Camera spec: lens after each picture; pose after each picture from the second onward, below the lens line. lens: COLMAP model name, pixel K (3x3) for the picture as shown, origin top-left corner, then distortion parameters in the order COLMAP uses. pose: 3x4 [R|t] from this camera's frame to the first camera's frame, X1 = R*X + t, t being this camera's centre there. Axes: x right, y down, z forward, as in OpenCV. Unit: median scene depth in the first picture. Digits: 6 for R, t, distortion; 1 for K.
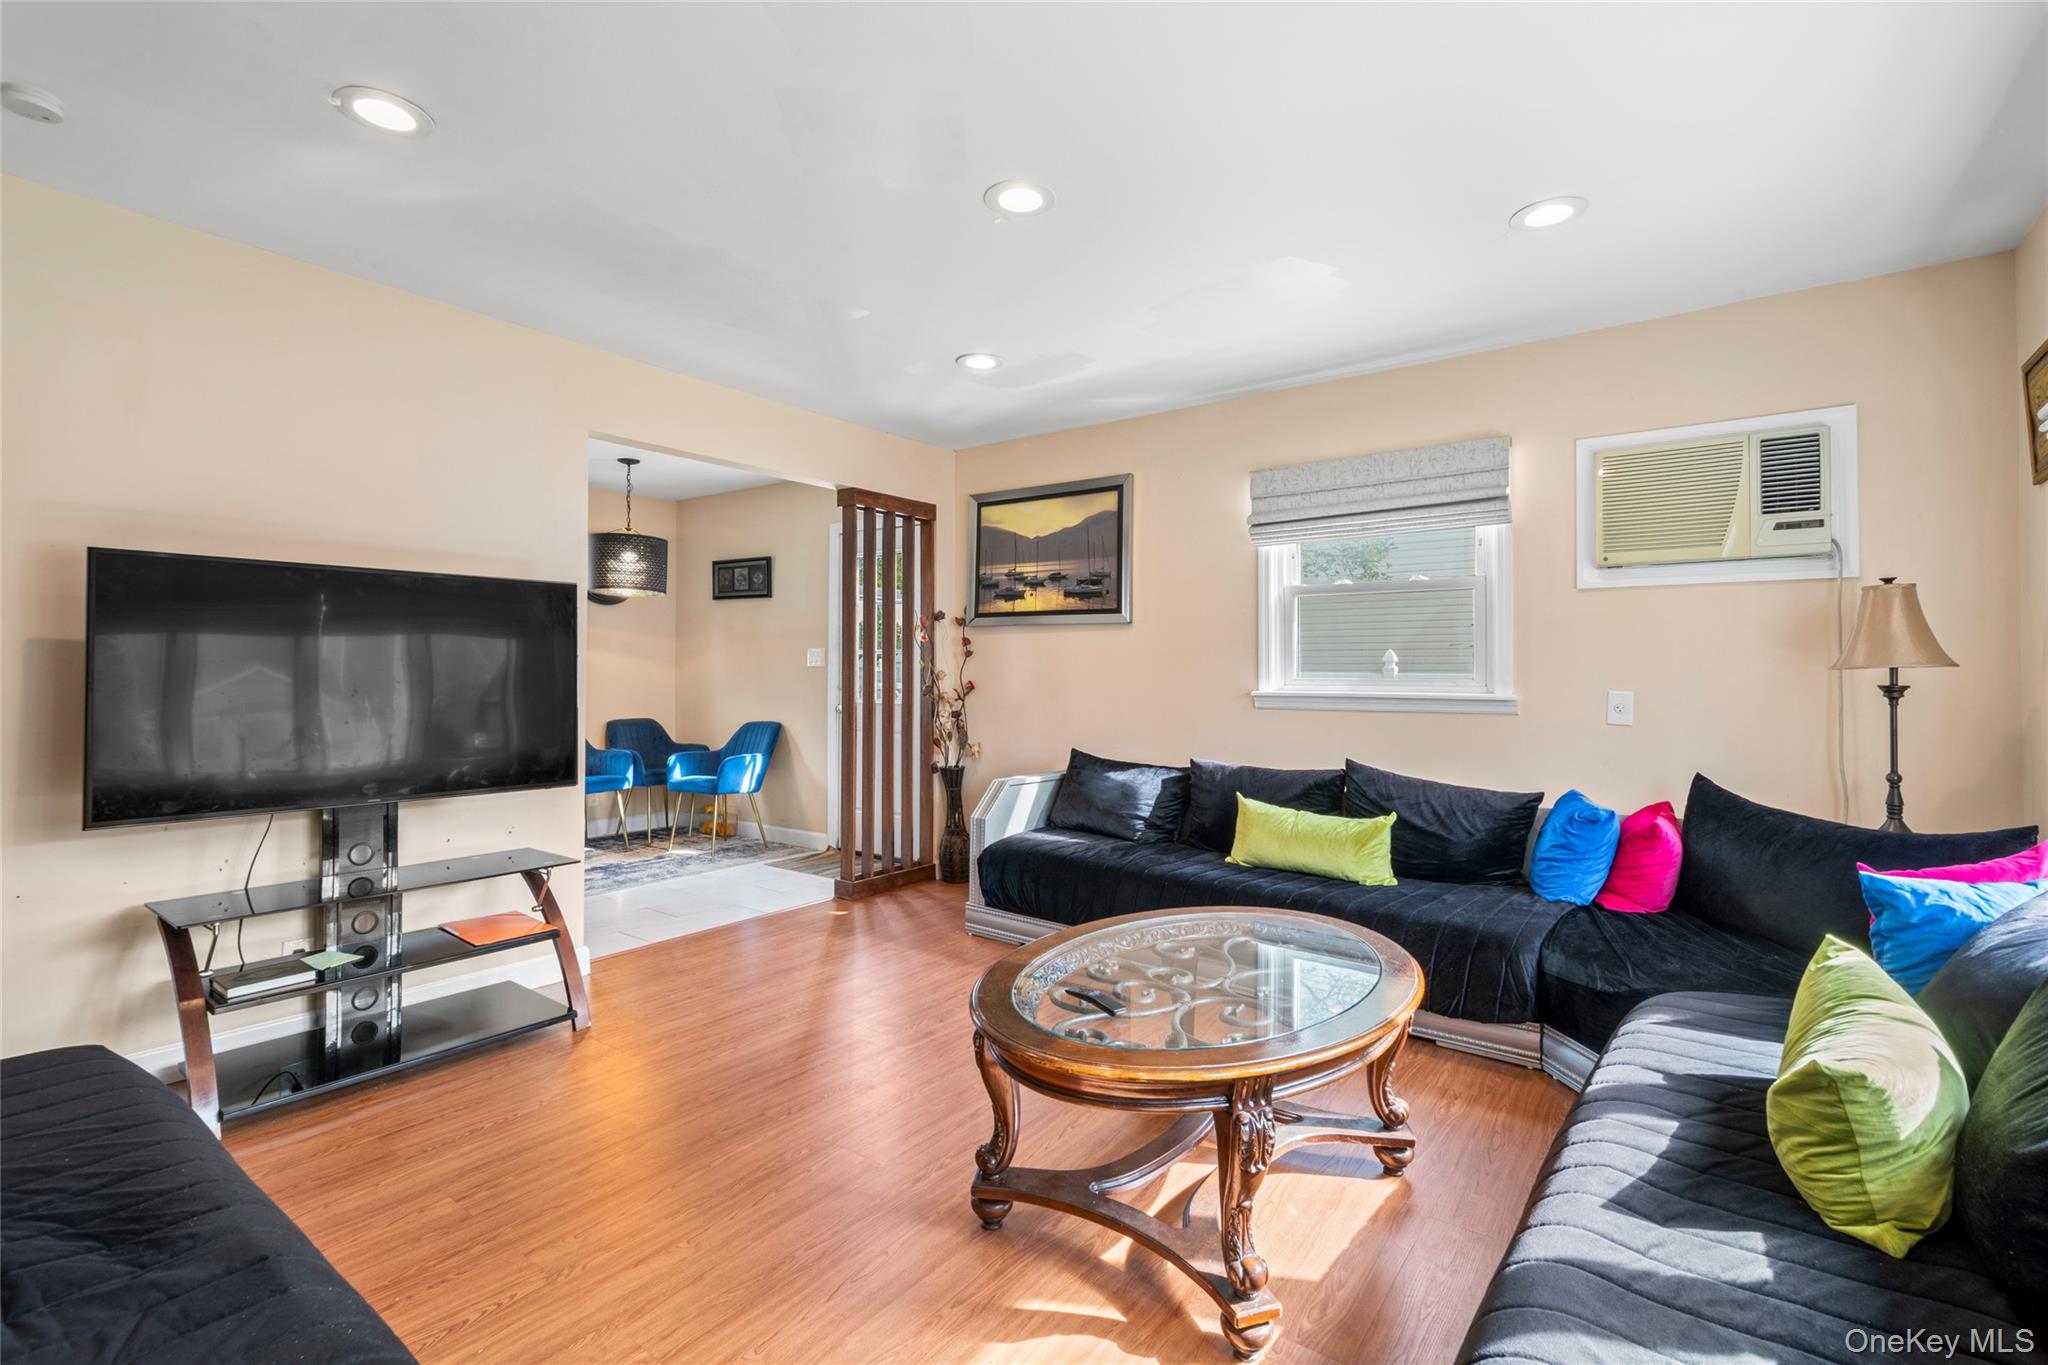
lens RADIAL K [[943.5, 0, 1032.3], [0, 943.5, 639.4], [0, 0, 1]] dist [0.000285, -0.000057]
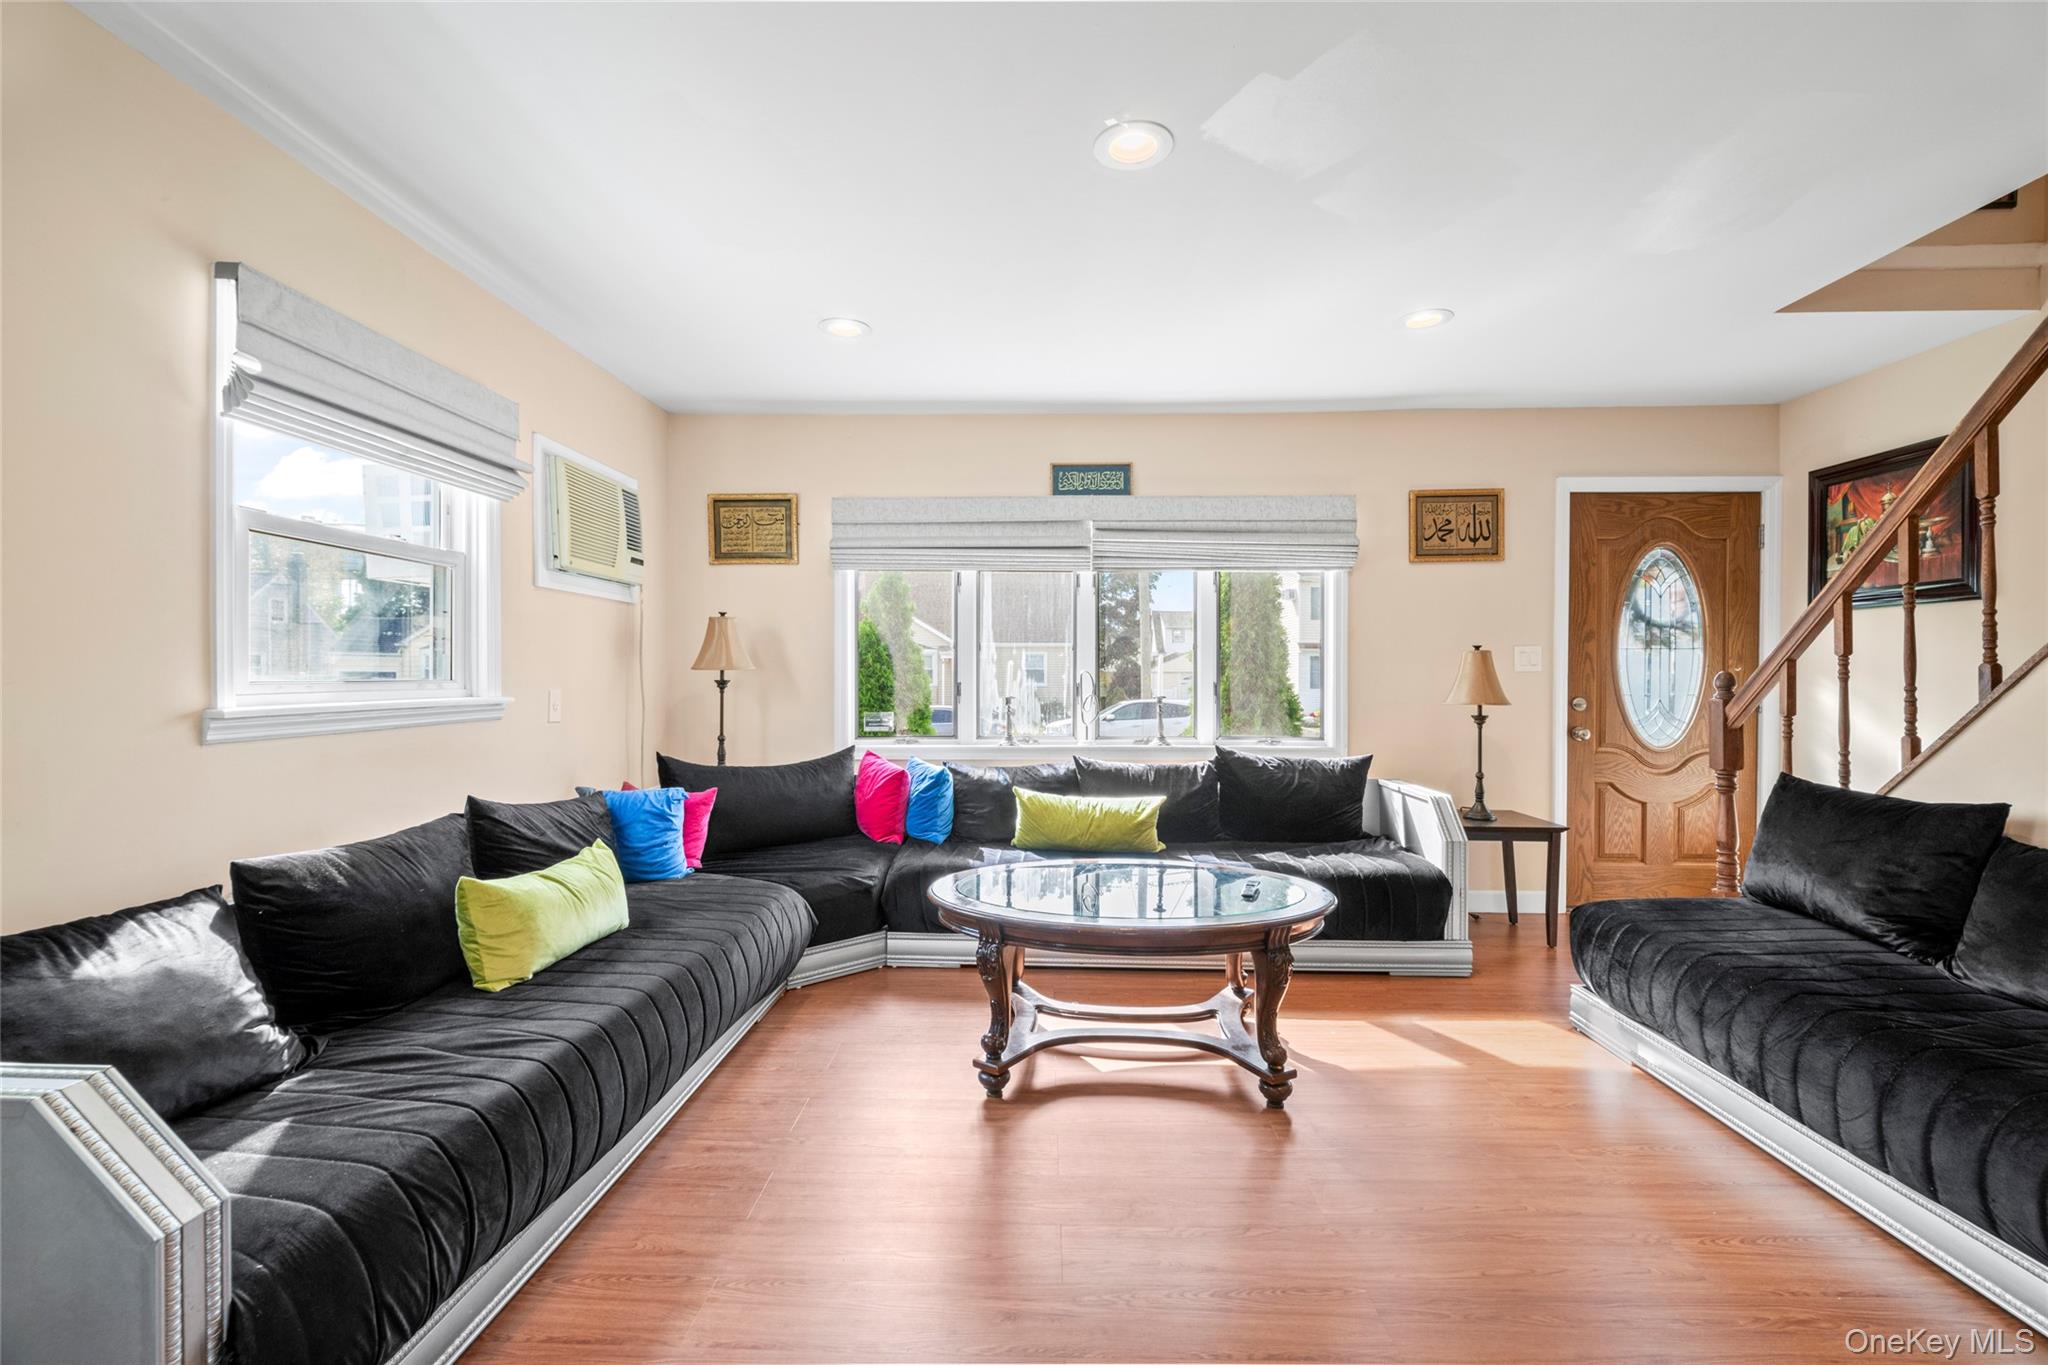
lens RADIAL K [[887.1, 0, 1008.3], [0, 887.1, 683.4], [0, 0, 1]] dist [-0.000319, -0.000033]
pose [[-0.571809, -0.007321, 0.820354, -0.460970], [-0.021348, 0.999754, -0.005958, 0.040913], [-0.820109, -0.020920, -0.571825, 1.133810]]
